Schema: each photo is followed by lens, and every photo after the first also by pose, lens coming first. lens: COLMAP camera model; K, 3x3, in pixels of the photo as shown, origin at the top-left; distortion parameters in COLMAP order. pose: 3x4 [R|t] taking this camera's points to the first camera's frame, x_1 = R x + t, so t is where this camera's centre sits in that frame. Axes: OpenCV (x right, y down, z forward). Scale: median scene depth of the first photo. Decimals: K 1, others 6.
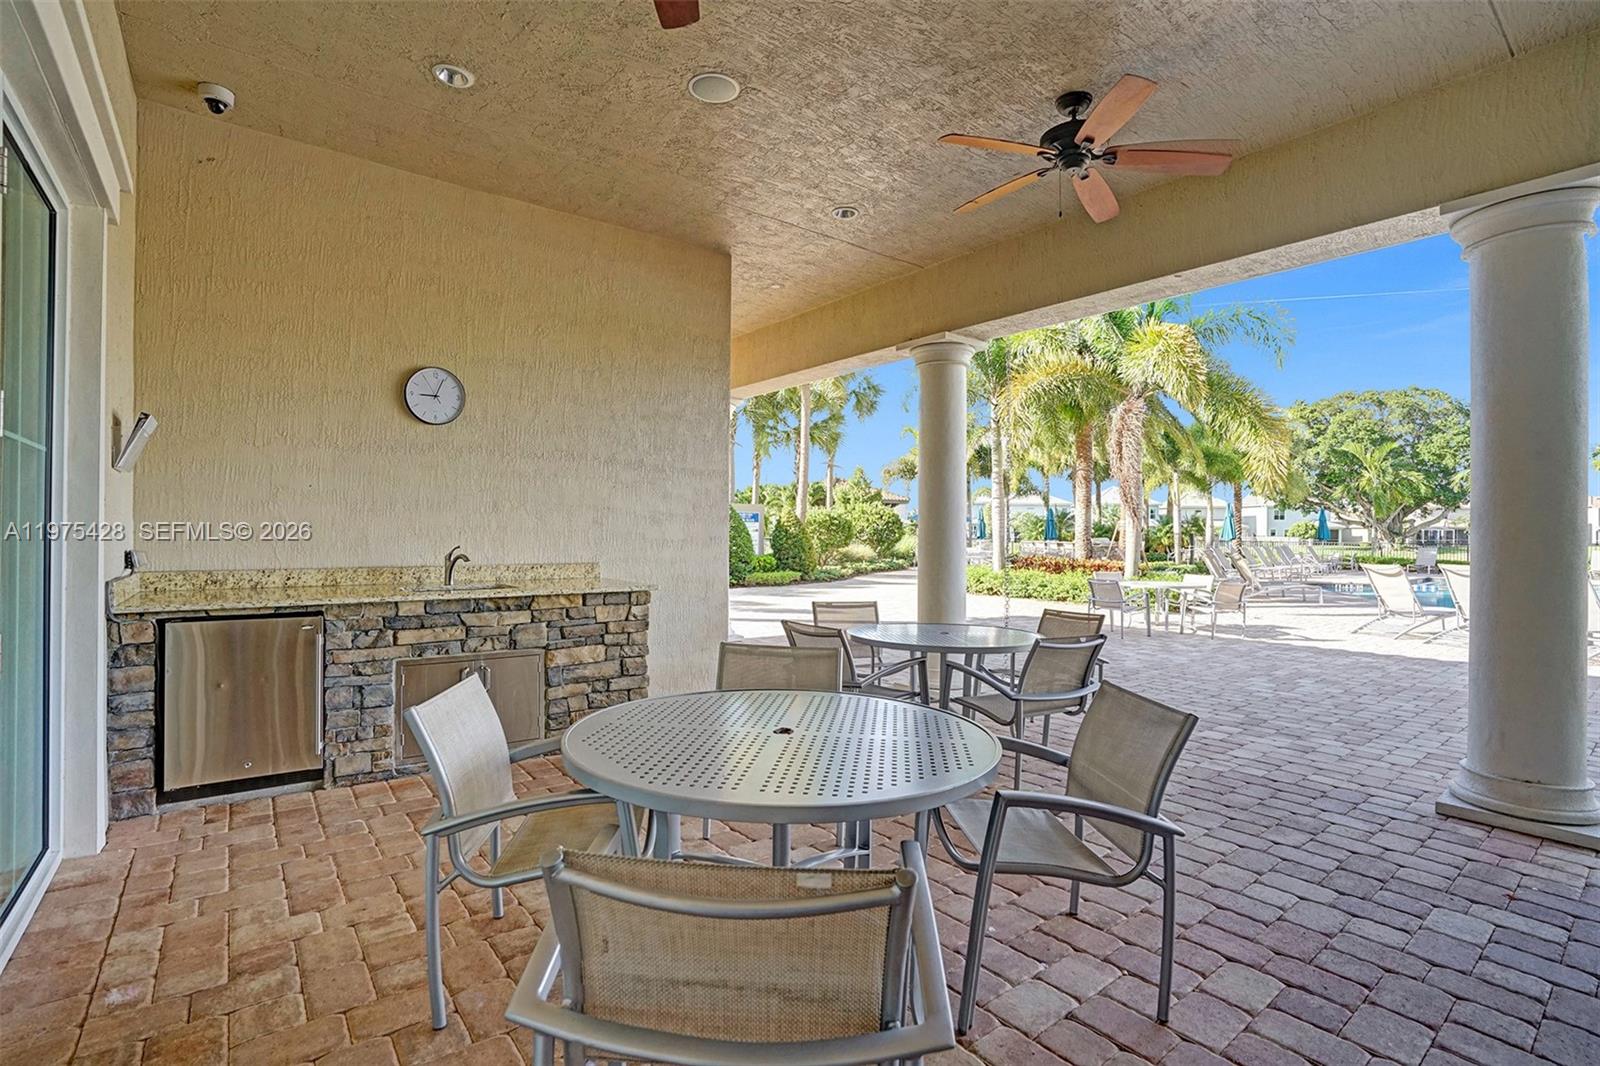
lens RADIAL K [[735.7, 0, 799.0], [0, 735.7, 530.1], [0, 0, 1]] dist [-0.003878, -0.000396]
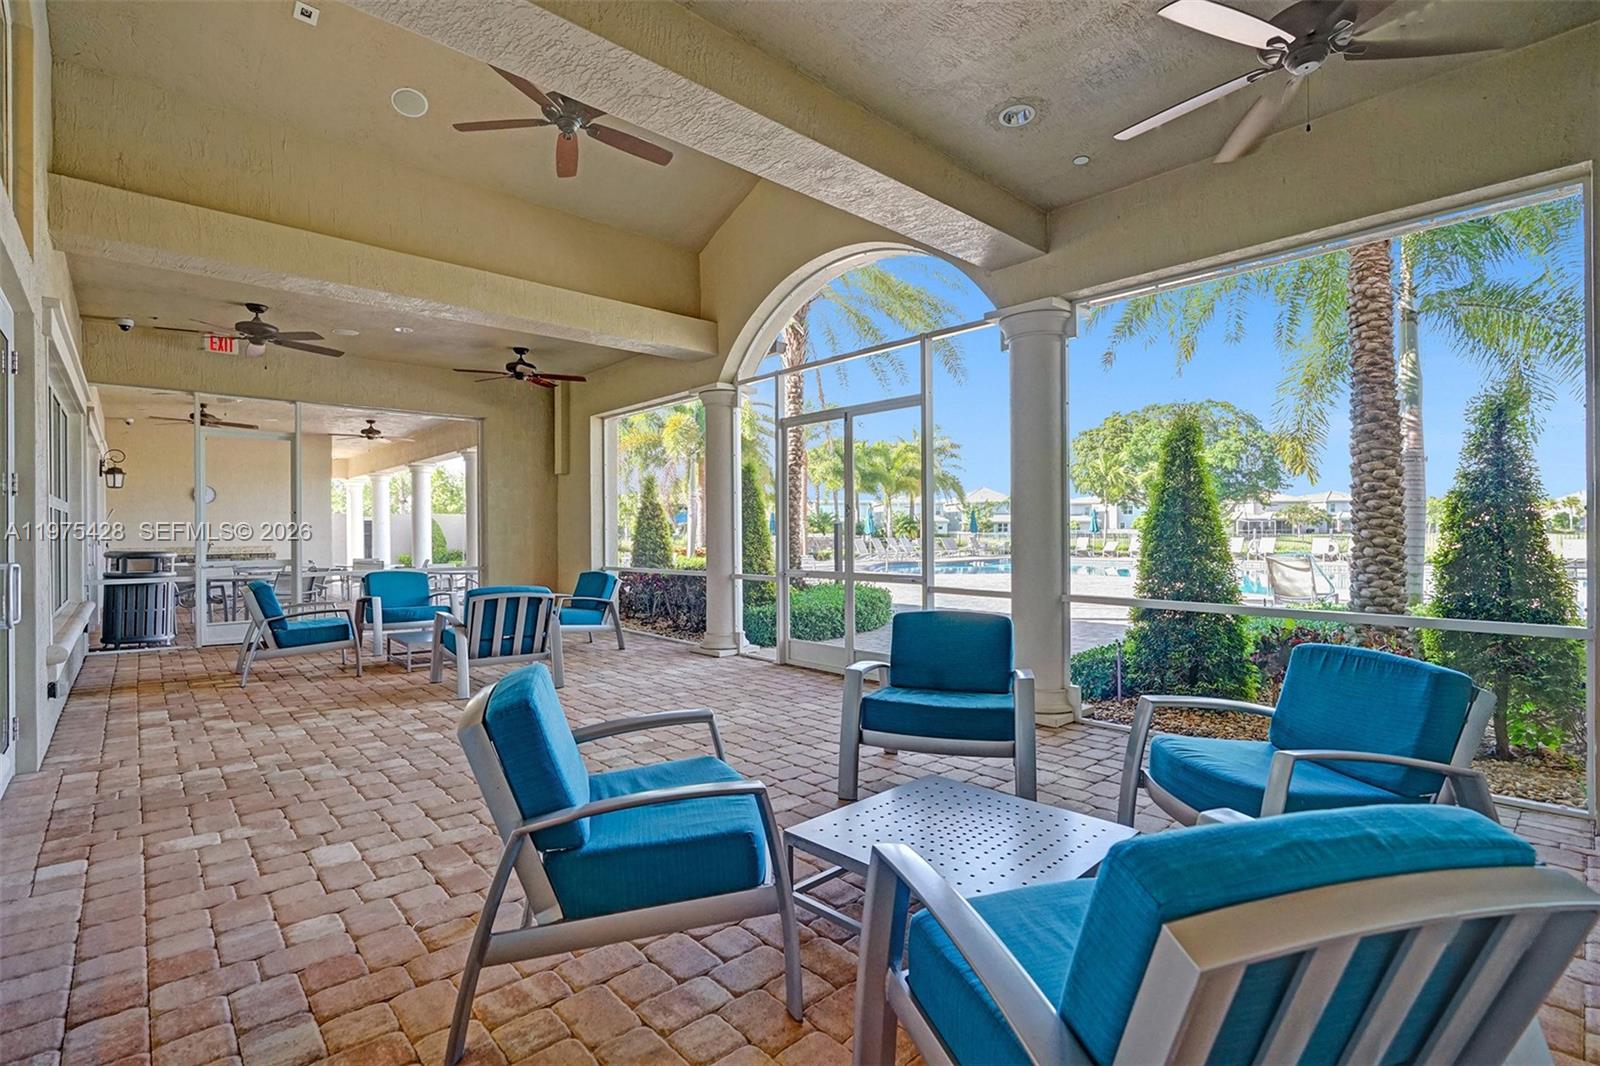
lens RADIAL K [[735.7, 0, 801.3], [0, 735.7, 536.2], [0, 0, 1]] dist [-0.003878, -0.000396]
pose [[0.997006, -0.015173, 0.075815, 0.205881], [0.014314, 0.999827, 0.011853, -0.000546], [-0.075982, -0.010733, 0.997051, -0.265276]]
